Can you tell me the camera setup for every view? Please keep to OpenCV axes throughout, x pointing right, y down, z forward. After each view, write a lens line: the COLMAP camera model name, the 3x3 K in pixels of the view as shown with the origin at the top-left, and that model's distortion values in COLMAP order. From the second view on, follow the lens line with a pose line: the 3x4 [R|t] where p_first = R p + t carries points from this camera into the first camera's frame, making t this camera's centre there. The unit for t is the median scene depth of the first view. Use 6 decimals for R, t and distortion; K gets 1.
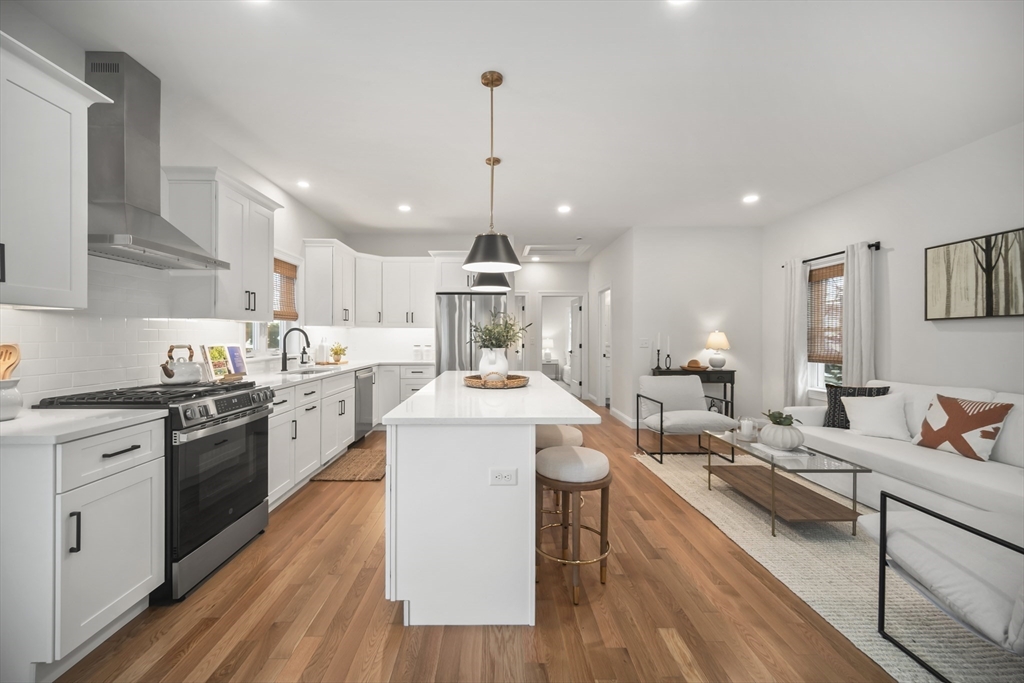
lens RADIAL K [[406.9, 0, 497.7], [0, 406.9, 337.8], [0, 0, 1]] dist [-0.000489, 0.000125]
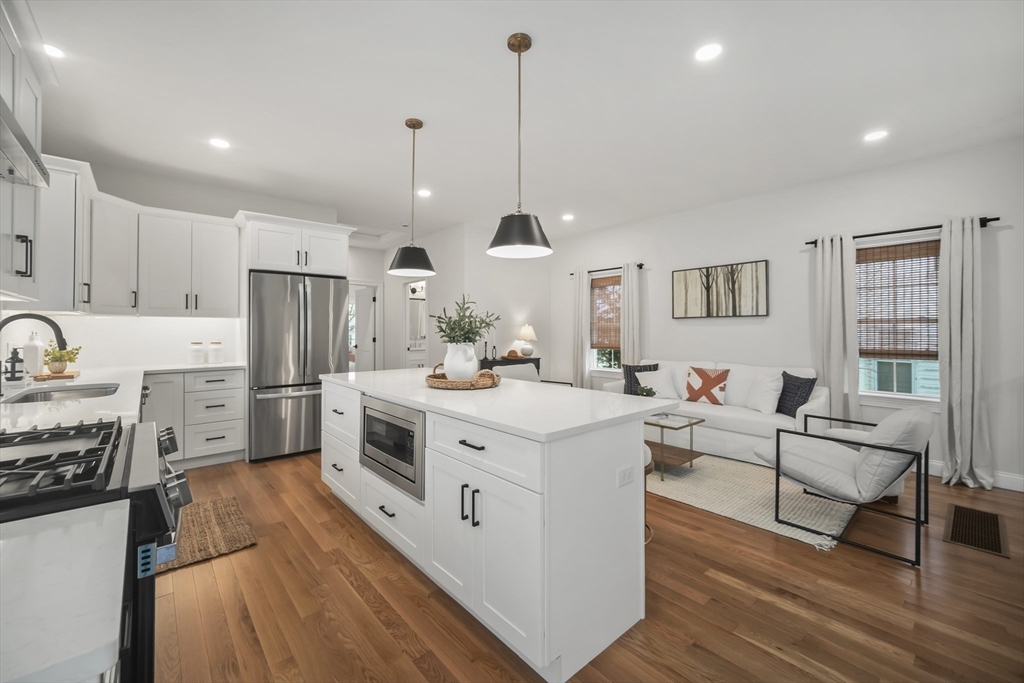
lens RADIAL K [[412.9, 0, 501.0], [0, 412.9, 326.6], [0, 0, 1]] dist [0.000661, 0.000187]
pose [[0.768996, 0.003915, 0.639242, -0.471312], [0.003190, 0.999945, -0.009962, 0.000420], [-0.639246, 0.009700, 0.768941, 0.247305]]
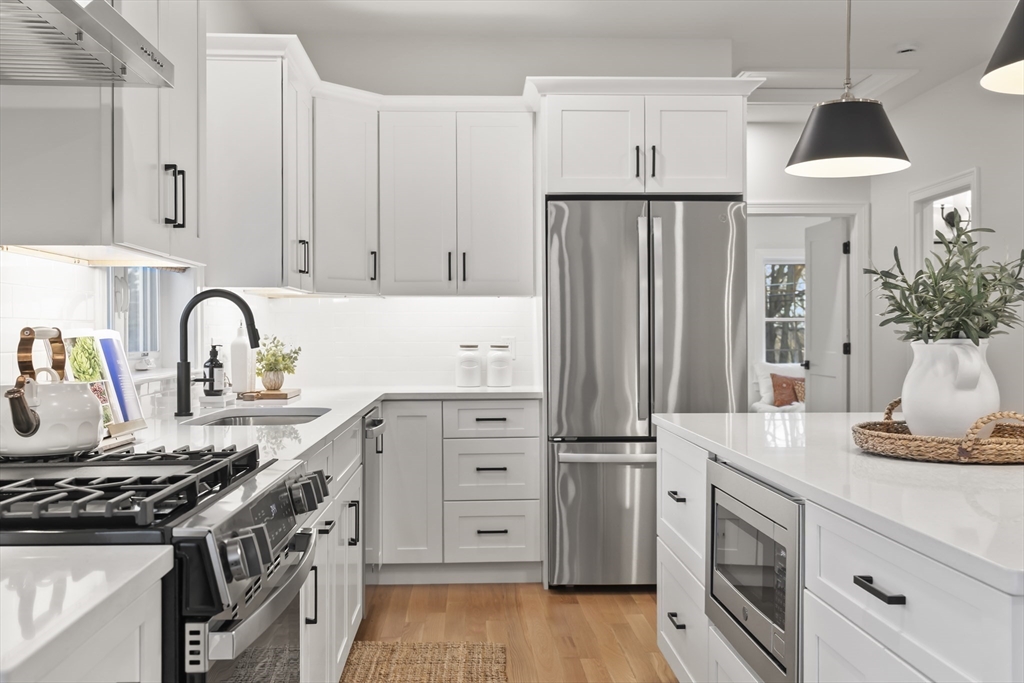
lens RADIAL K [[1032.1, 0, 512.0], [0, 1032.1, 341.5], [0, 0, 1]] dist [0.029856, 0.004725]
pose [[0.999444, -0.003453, 0.033153, -0.359577], [0.003275, 0.999980, 0.005418, 0.019864], [-0.033171, -0.005307, 0.999436, 0.169399]]
